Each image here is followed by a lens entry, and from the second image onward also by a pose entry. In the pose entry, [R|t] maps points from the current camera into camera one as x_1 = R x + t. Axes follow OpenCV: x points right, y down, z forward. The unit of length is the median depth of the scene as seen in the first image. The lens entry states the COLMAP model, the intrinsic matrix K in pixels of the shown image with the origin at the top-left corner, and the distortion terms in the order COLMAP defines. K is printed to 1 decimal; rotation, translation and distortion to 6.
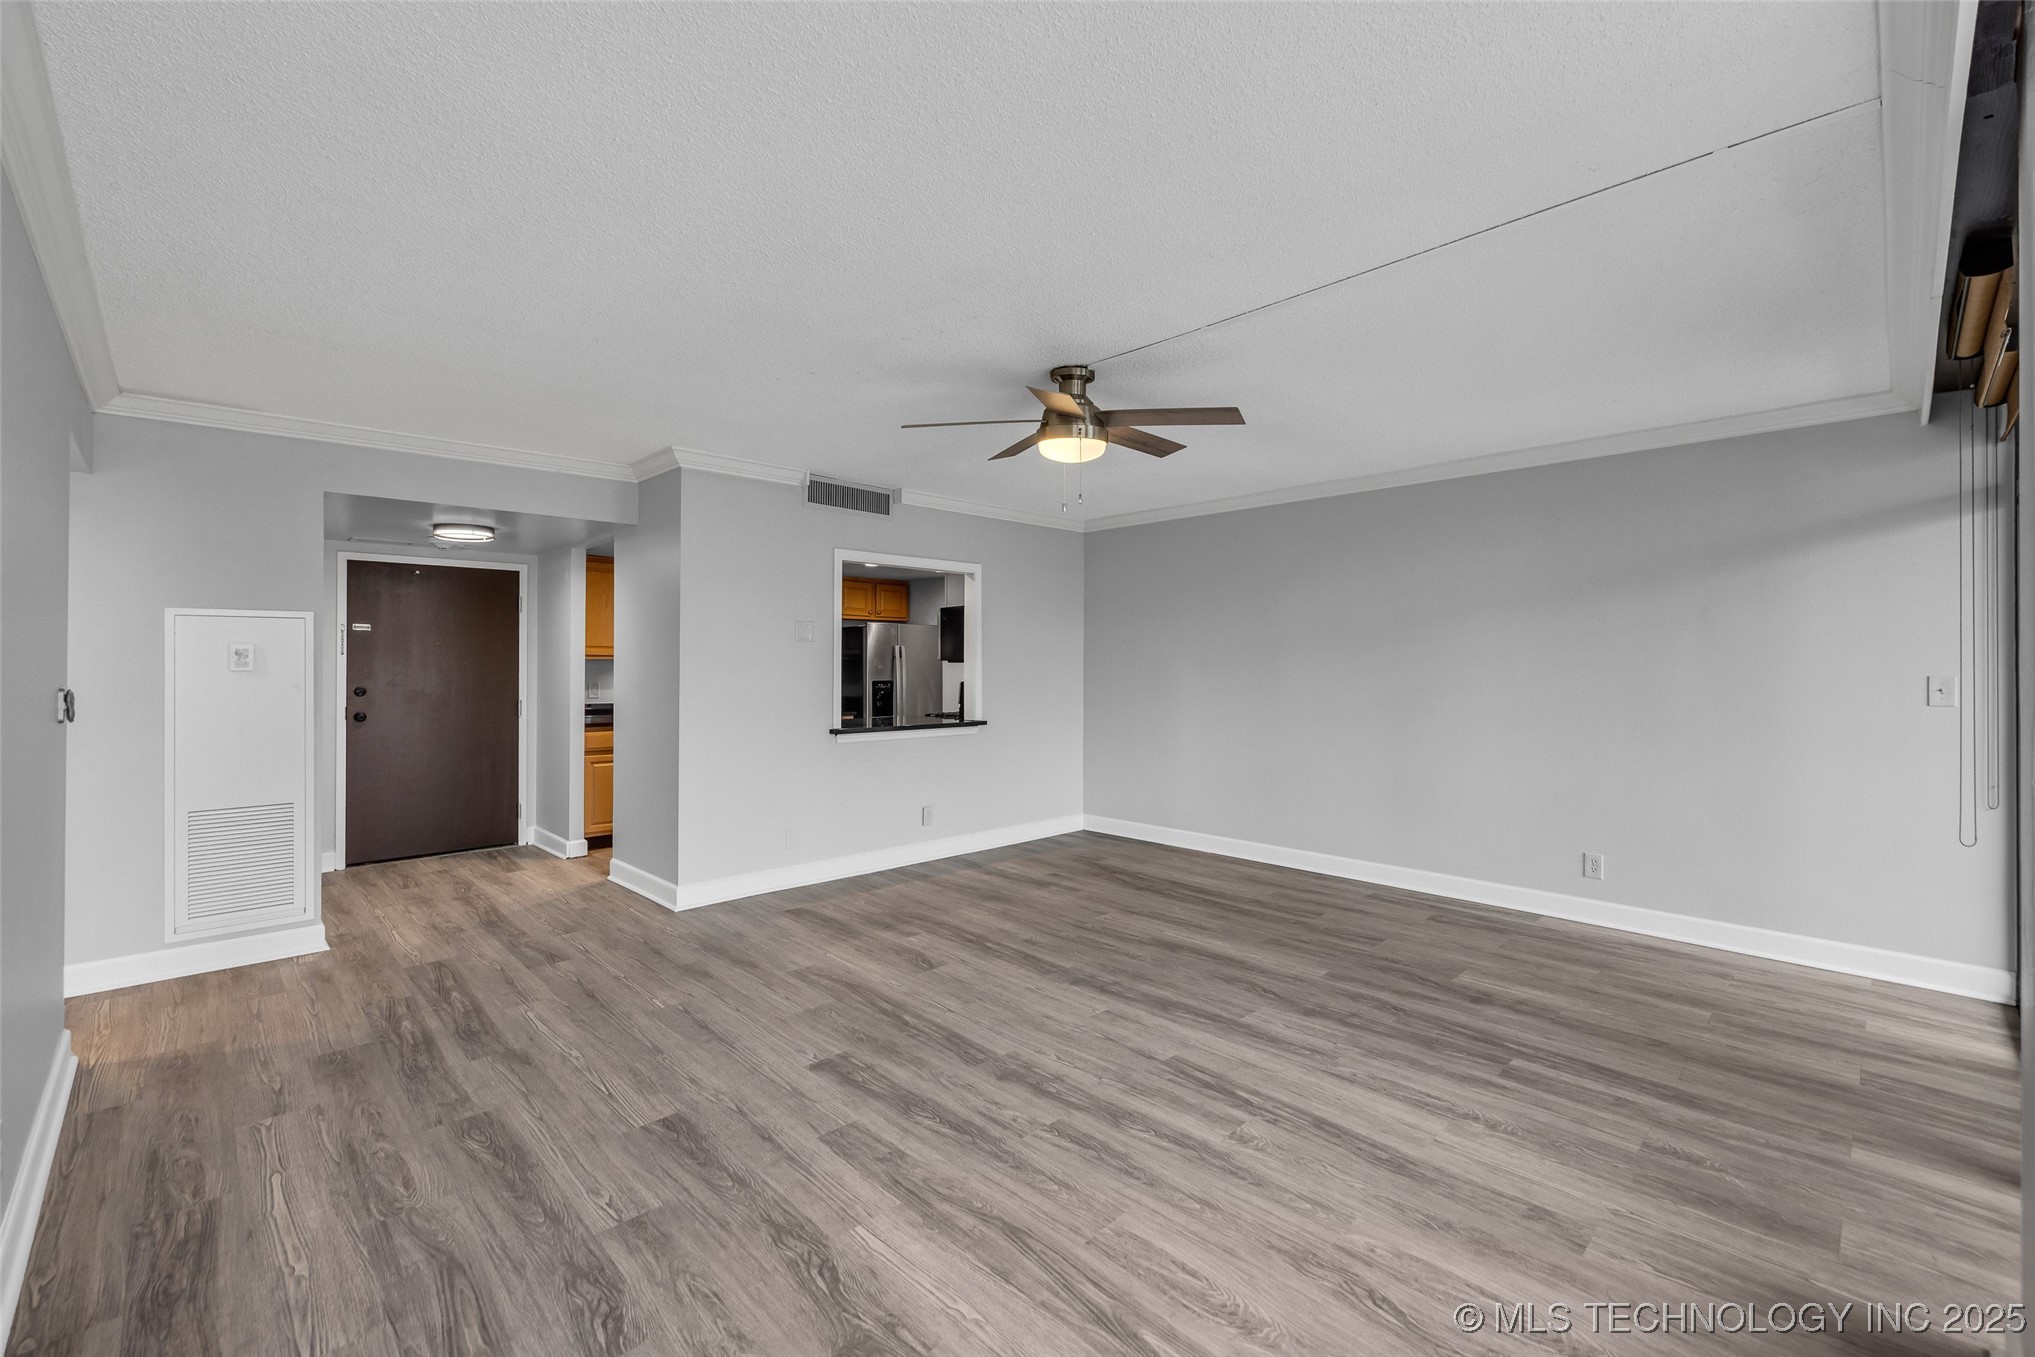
lens RADIAL K [[859.5, 0, 985.0], [0, 859.5, 673.5], [0, 0, 1]] dist [-0.001567, 0.001280]
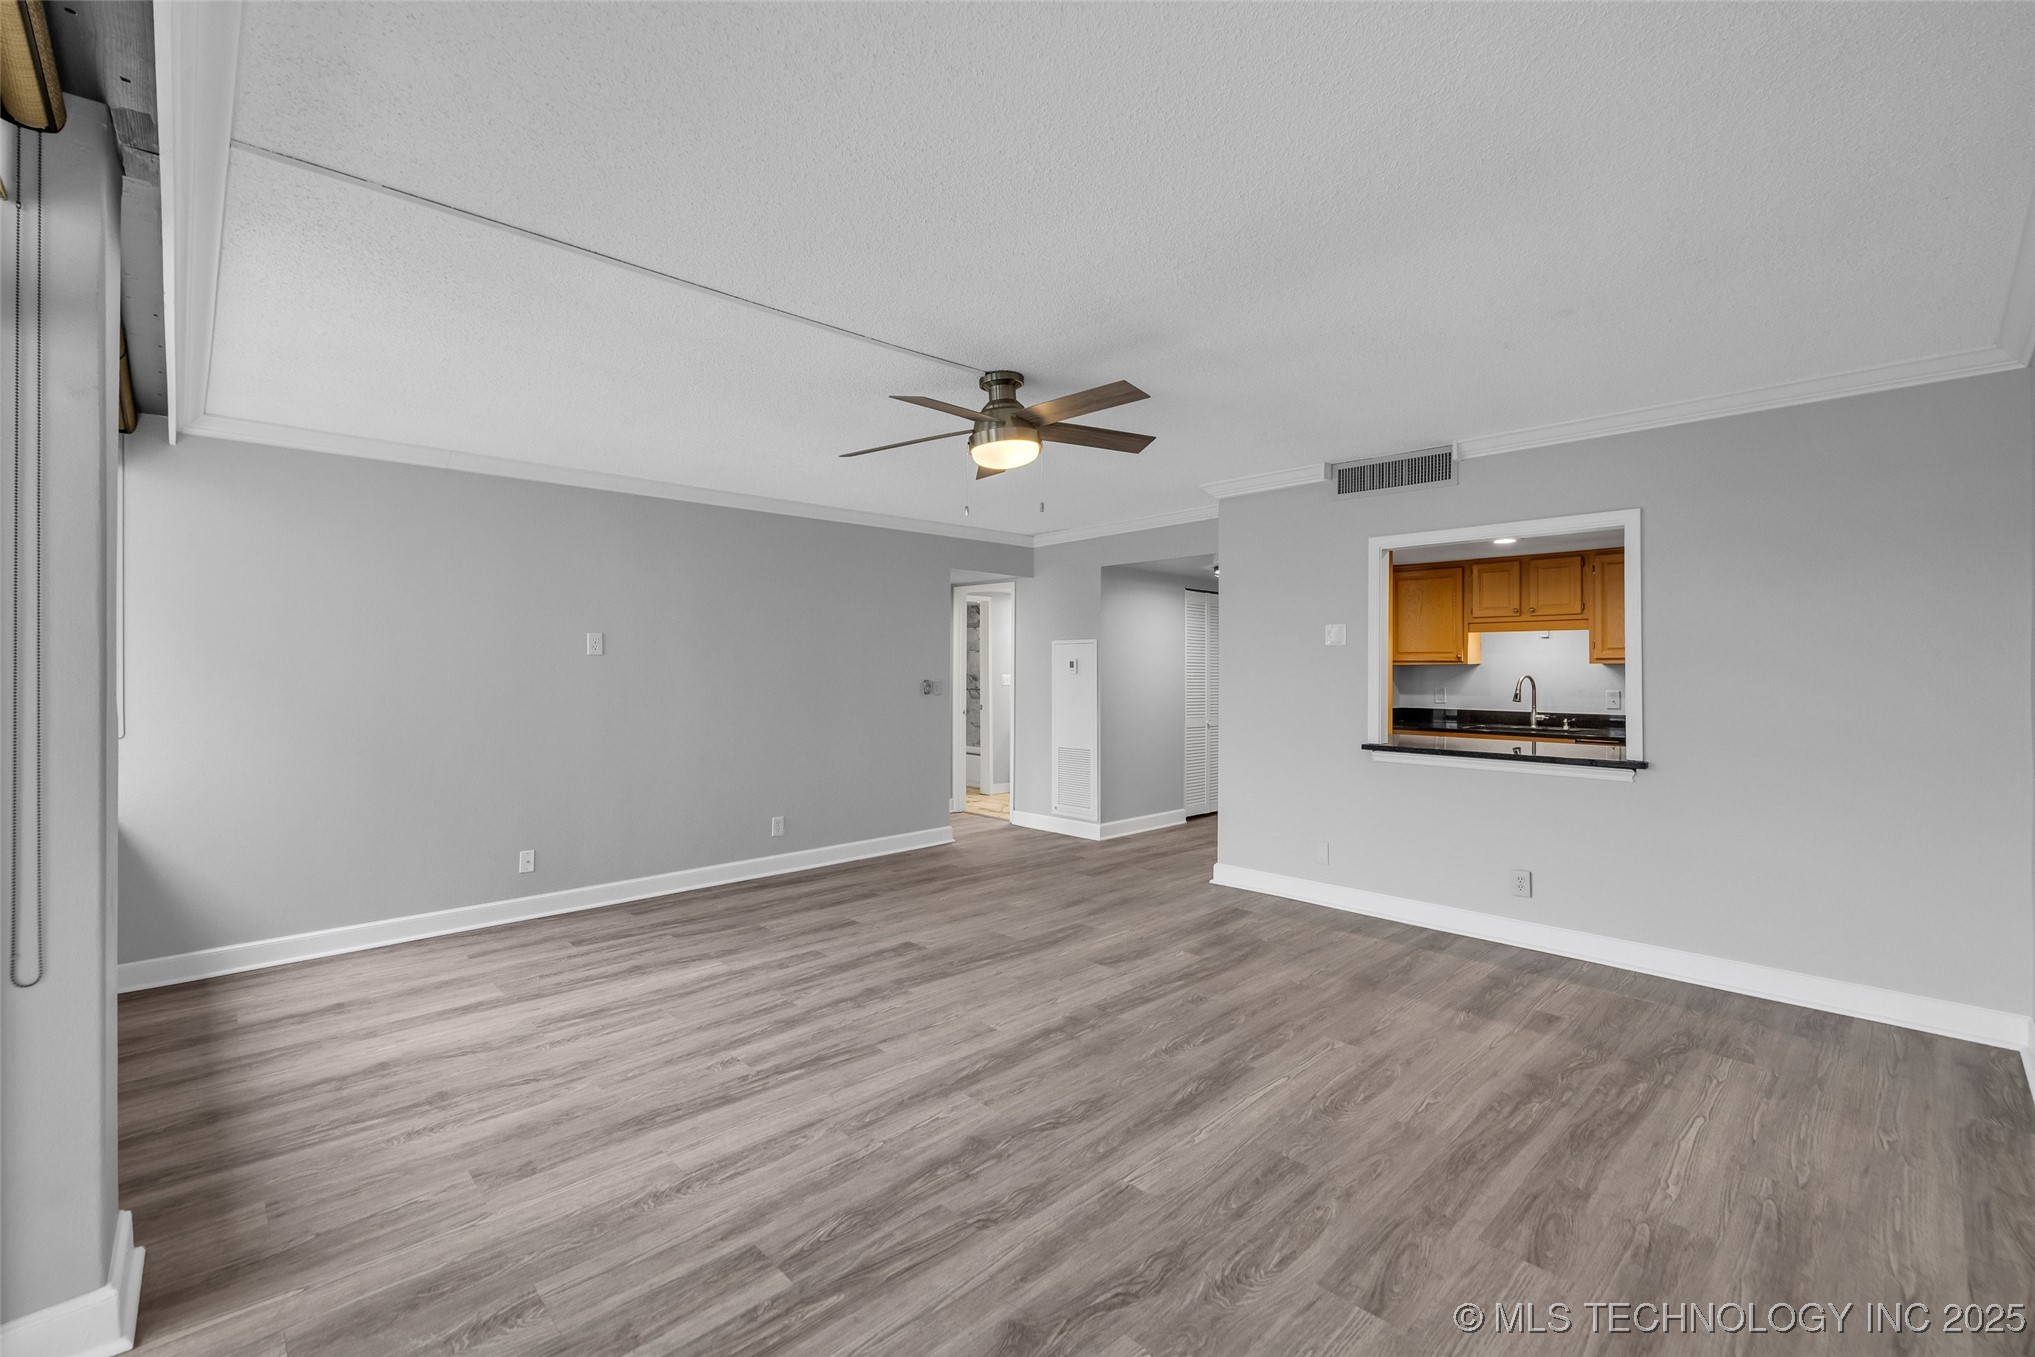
lens RADIAL K [[859.5, 0, 1039.8], [0, 859.5, 675.2], [0, 0, 1]] dist [-0.001567, 0.001280]
pose [[0.029490, 0.006429, -0.999544, 1.210310], [-0.010566, 0.999925, 0.006119, -0.013582], [0.999509, 0.010381, 0.029556, 1.113313]]
